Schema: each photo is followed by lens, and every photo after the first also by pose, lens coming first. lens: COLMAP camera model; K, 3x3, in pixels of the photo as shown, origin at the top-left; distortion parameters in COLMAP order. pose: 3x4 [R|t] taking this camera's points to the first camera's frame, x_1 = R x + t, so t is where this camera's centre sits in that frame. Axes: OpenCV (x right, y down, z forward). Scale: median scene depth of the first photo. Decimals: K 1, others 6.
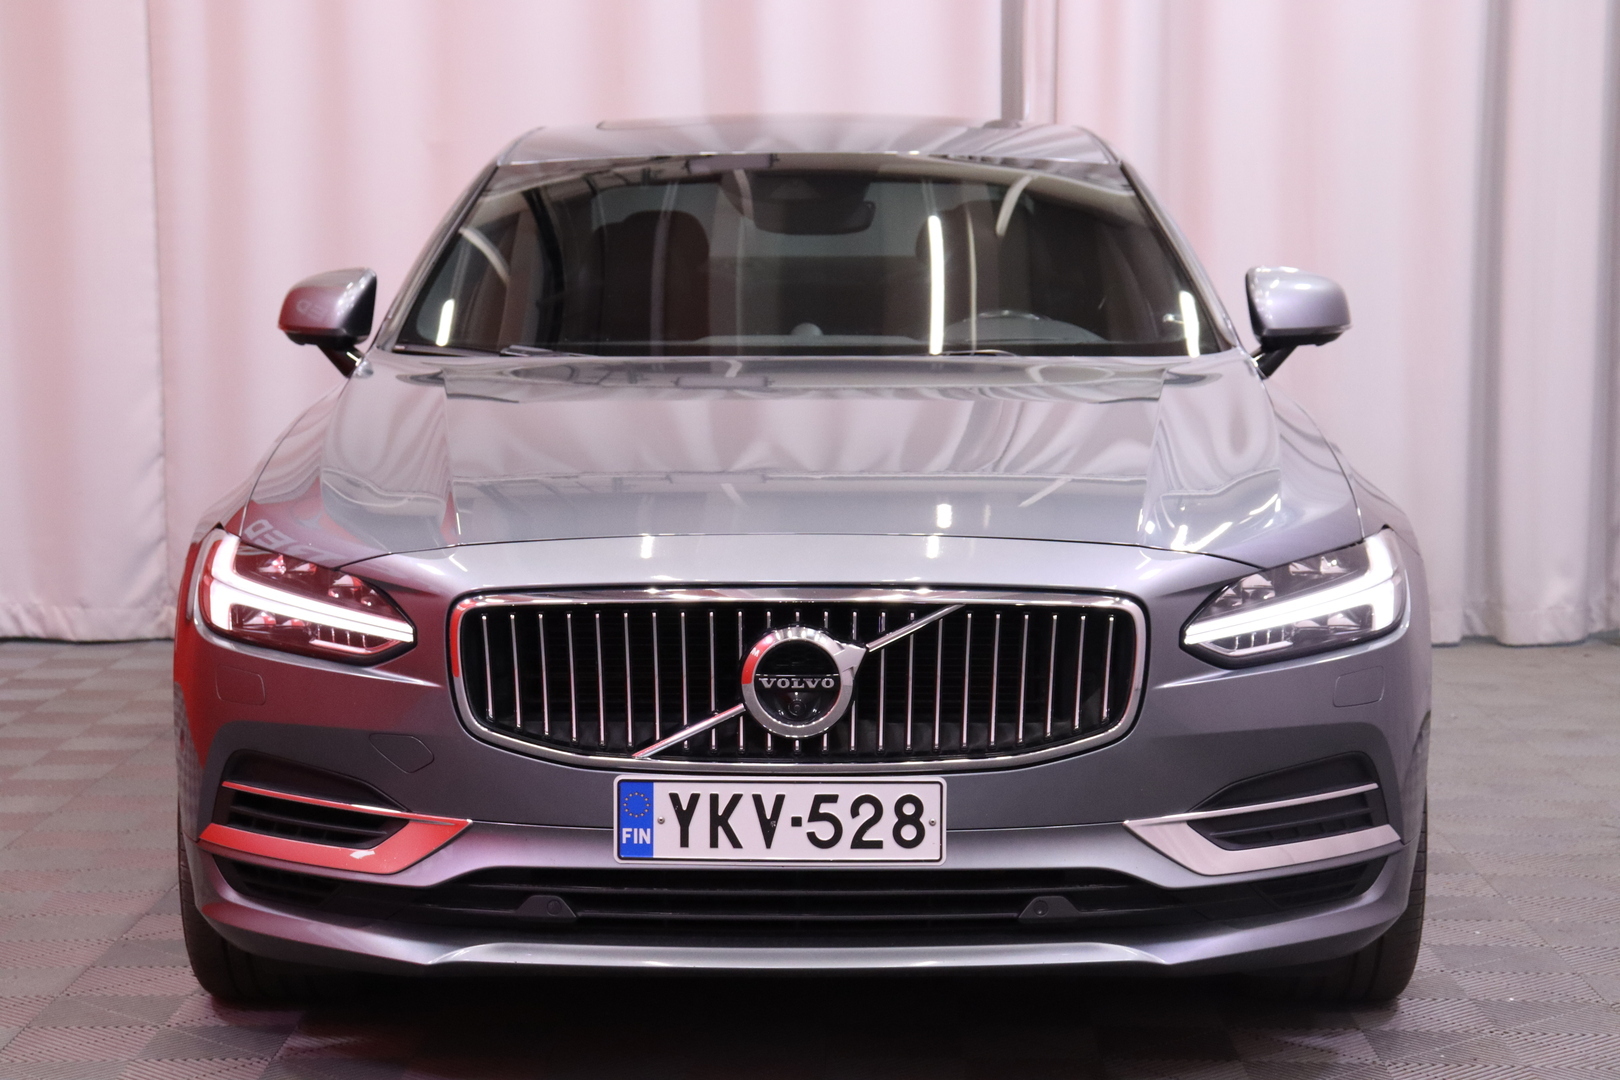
lens RADIAL K [[3409.1, 0, 816.8], [0, 3409.1, 546.8], [0, 0, 1]] dist [0.147462, 0.000000]
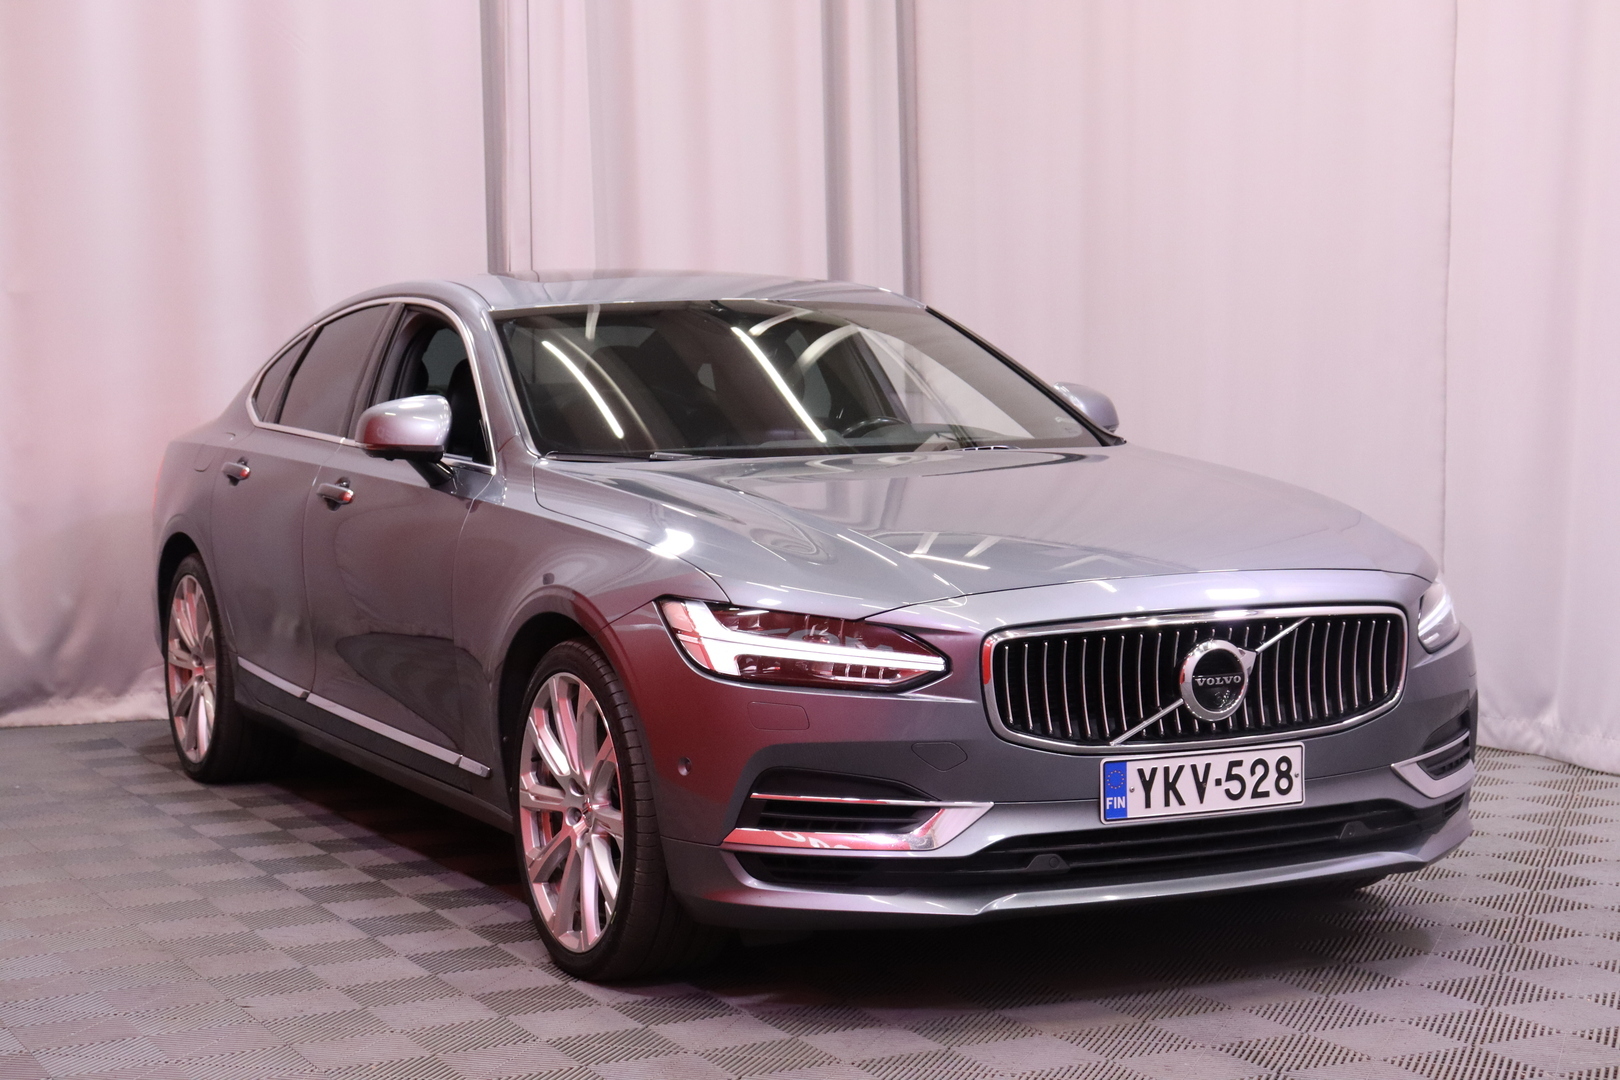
lens RADIAL K [[2796.2, 0, 806.0], [0, 2796.2, 536.4], [0, 0, 1]] dist [0.068905, 0.000000]
pose [[0.890968, -0.042805, 0.452045, -0.656485], [0.057666, 0.998152, -0.019141, -0.006059], [-0.450390, 0.043122, 0.891790, 0.065519]]
